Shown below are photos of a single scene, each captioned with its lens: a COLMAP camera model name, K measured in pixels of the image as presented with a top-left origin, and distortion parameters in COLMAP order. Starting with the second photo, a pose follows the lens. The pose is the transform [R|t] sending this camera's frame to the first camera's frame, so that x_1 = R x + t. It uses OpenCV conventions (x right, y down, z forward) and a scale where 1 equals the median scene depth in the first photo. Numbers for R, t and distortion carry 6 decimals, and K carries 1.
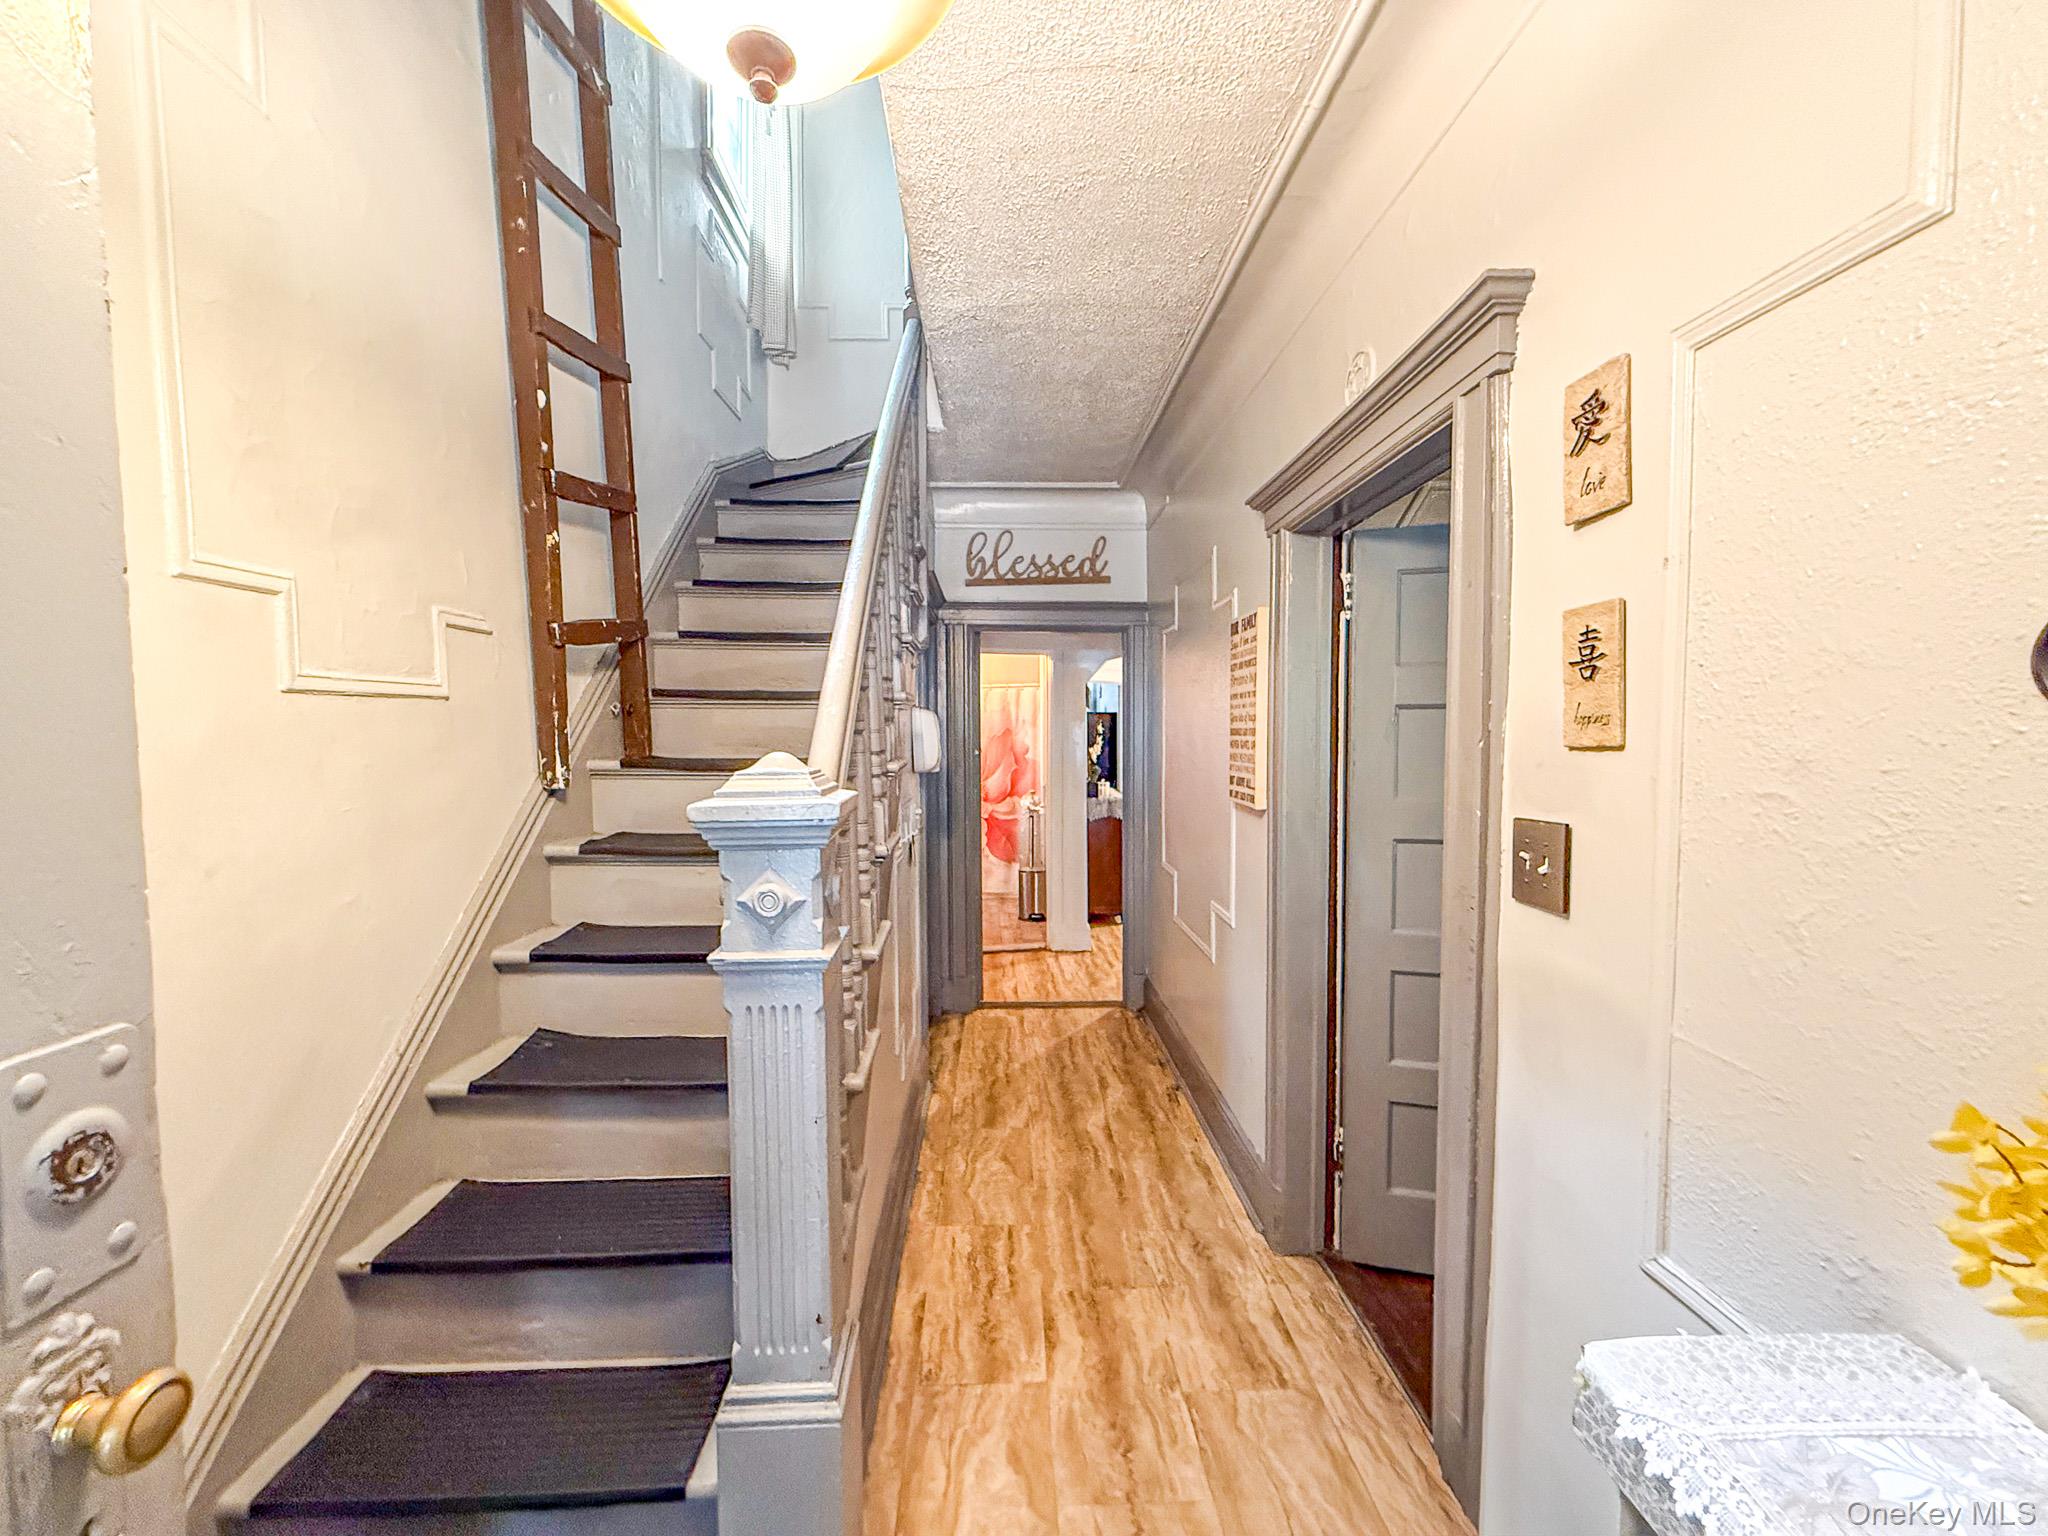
lens RADIAL K [[815.5, 0, 1026.5], [0, 815.5, 774.3], [0, 0, 1]] dist [0.000413, -0.000004]
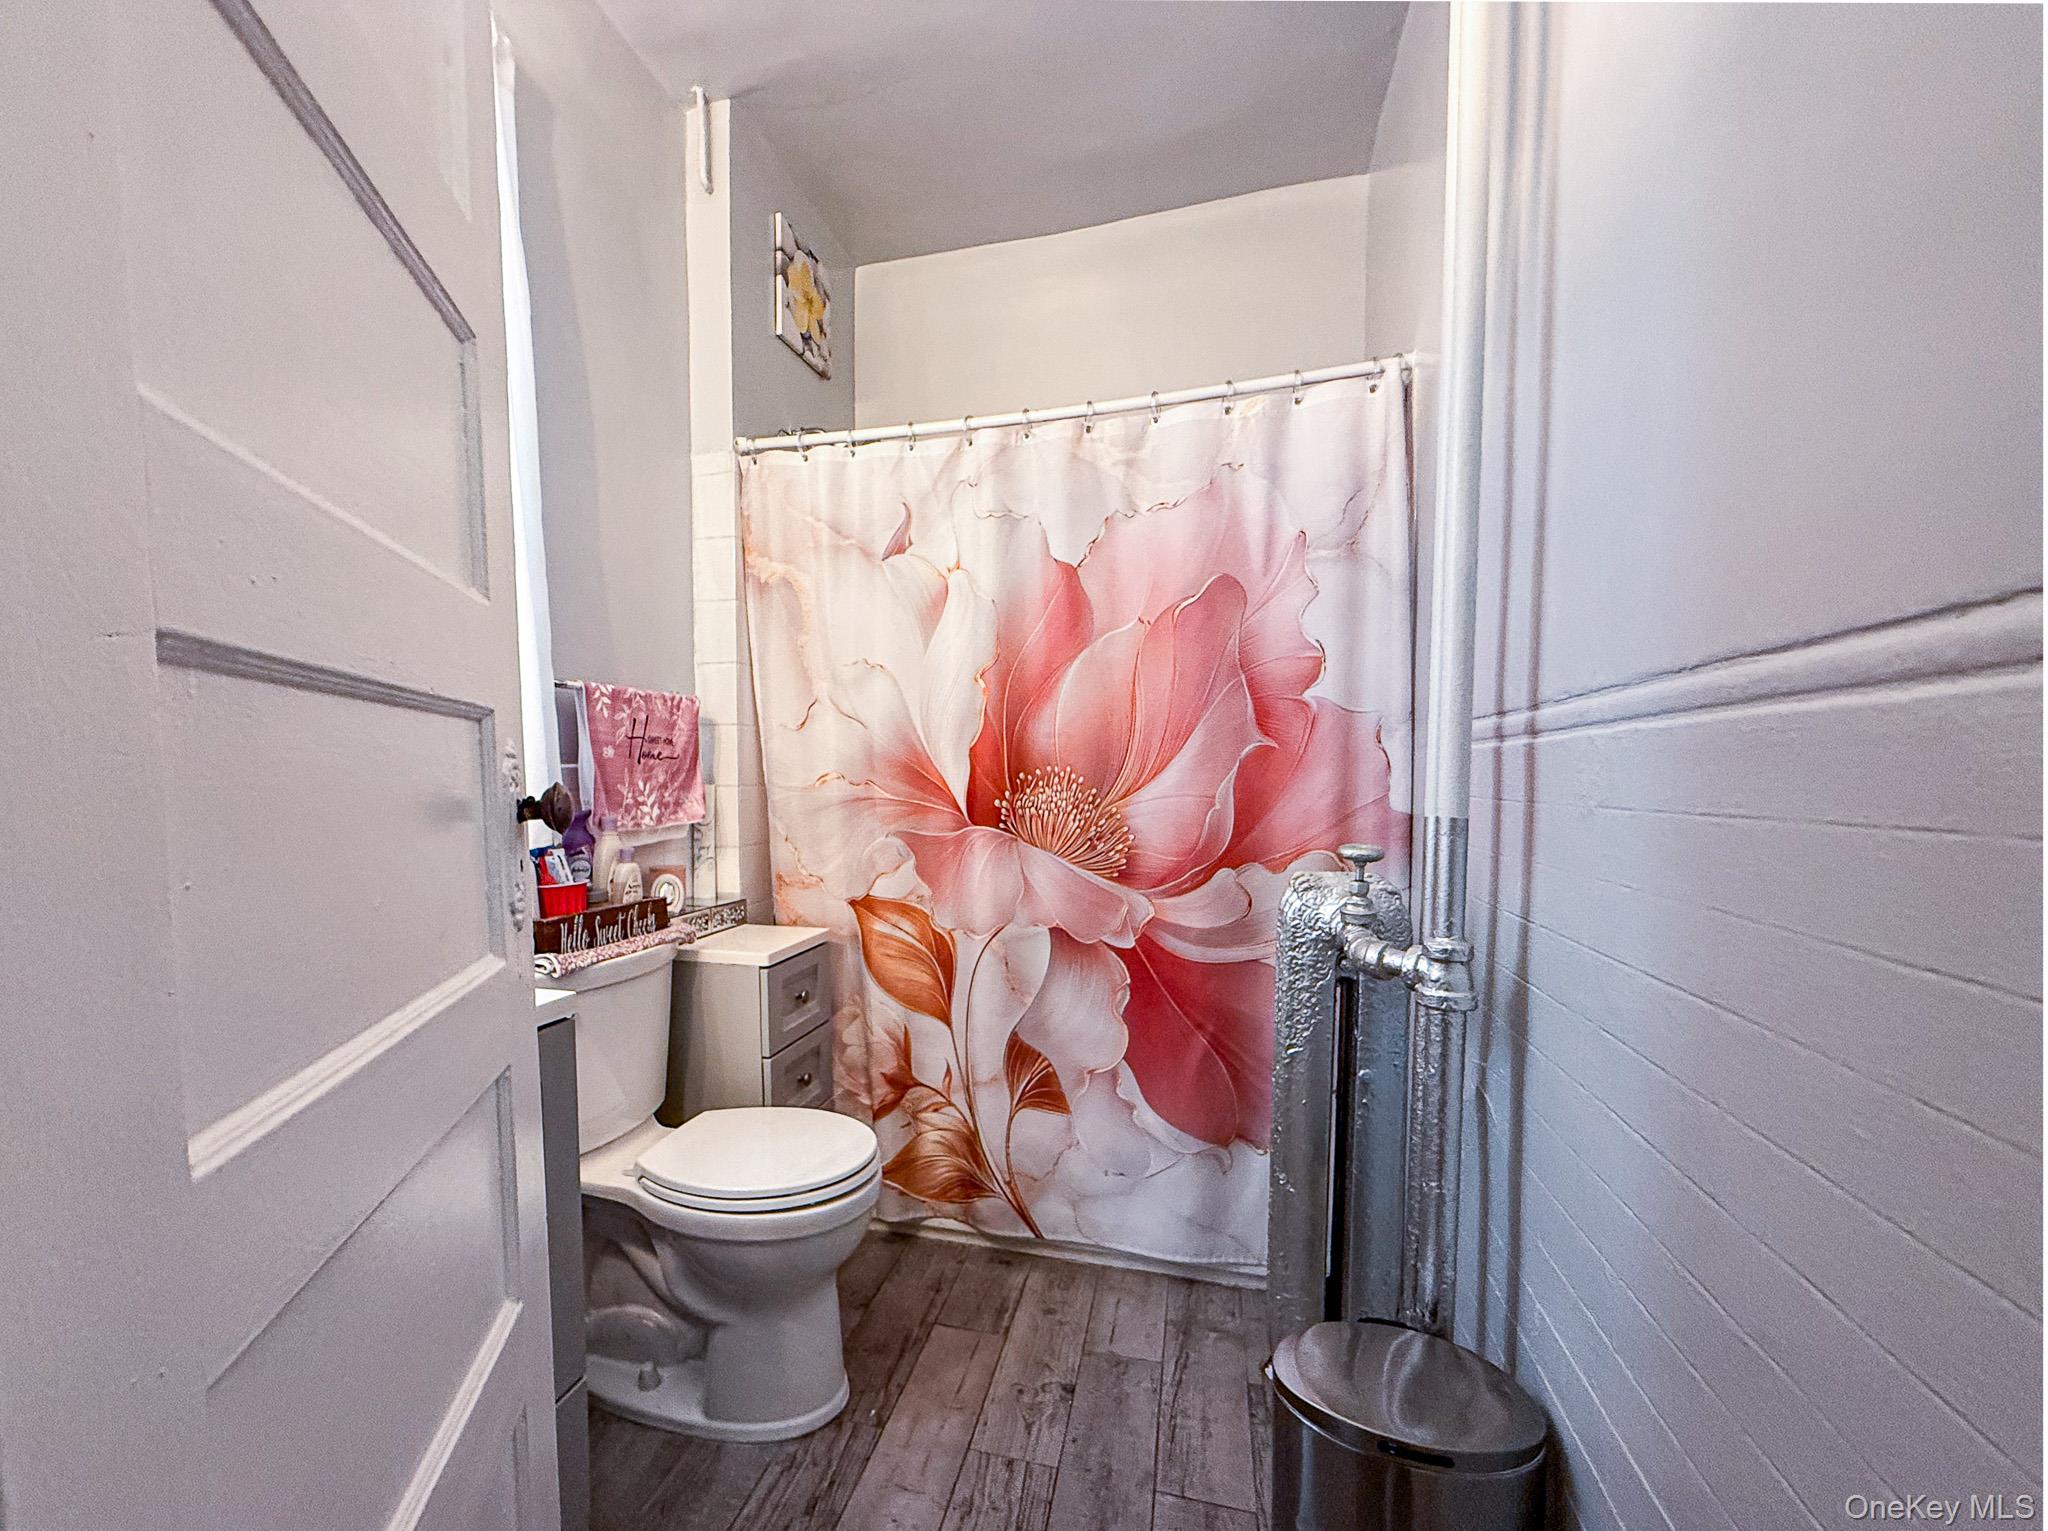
lens RADIAL K [[815.5, 0, 1015.2], [0, 815.5, 771.6], [0, 0, 1]] dist [0.000413, -0.000004]
pose [[0.958317, 0.017768, -0.285153, -0.013401], [-0.031717, 0.998511, -0.044374, 0.012446], [0.283940, 0.051569, 0.957454, 0.756227]]
